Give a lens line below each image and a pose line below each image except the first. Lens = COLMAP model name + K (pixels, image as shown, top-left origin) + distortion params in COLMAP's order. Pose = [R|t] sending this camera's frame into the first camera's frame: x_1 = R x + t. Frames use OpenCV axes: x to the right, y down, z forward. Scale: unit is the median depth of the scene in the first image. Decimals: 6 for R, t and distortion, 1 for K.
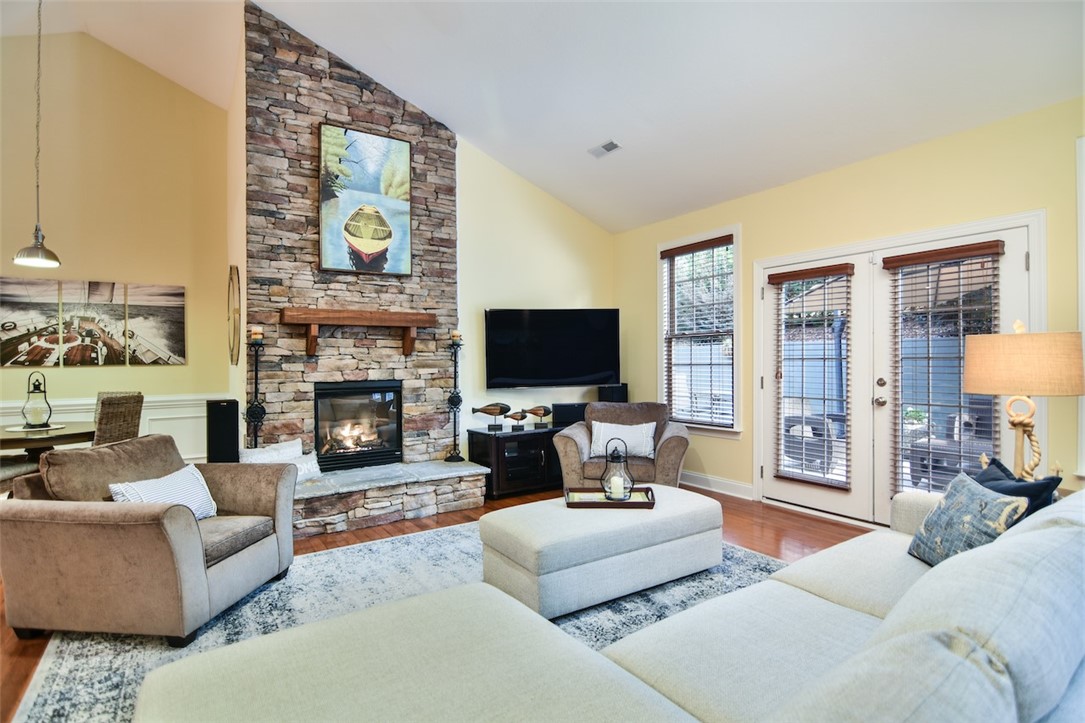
lens RADIAL K [[542.4, 0, 540.1], [0, 542.4, 357.9], [0, 0, 1]] dist [-0.005227, -0.000717]
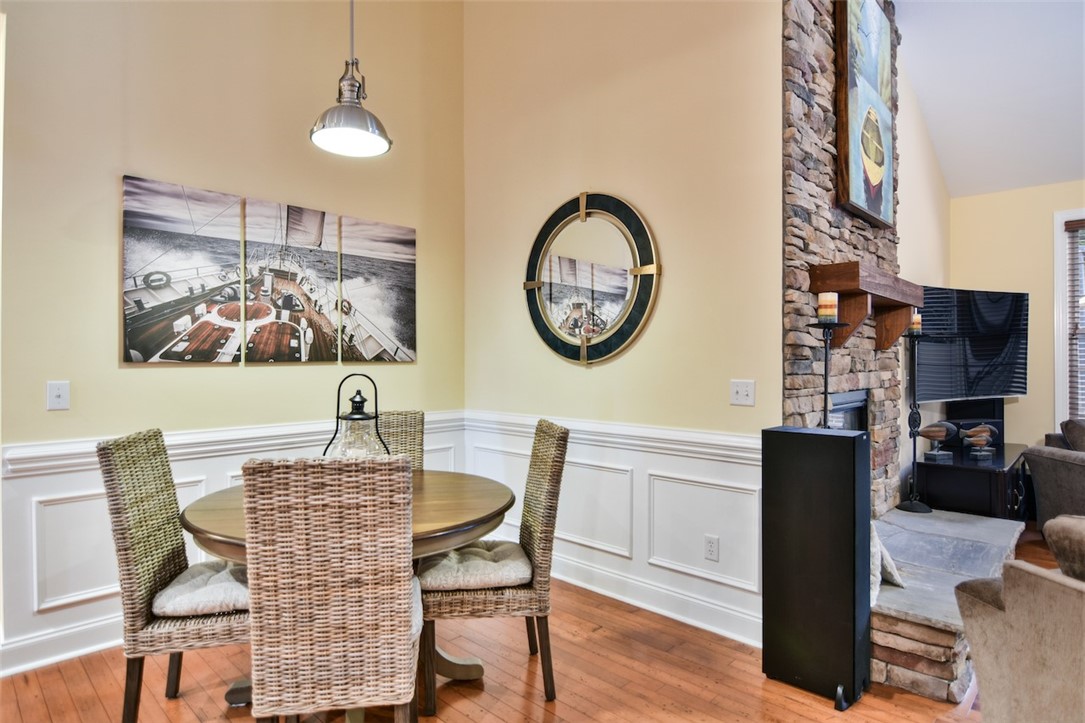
lens RADIAL K [[573.4, 0, 543.6], [0, 573.4, 363.4], [0, 0, 1]] dist [-0.012411, -0.005993]
pose [[0.971259, 0.007029, 0.237921, -0.725154], [-0.007937, 0.999964, 0.002858, 0.011210], [-0.237893, -0.004664, 0.971280, 0.393423]]
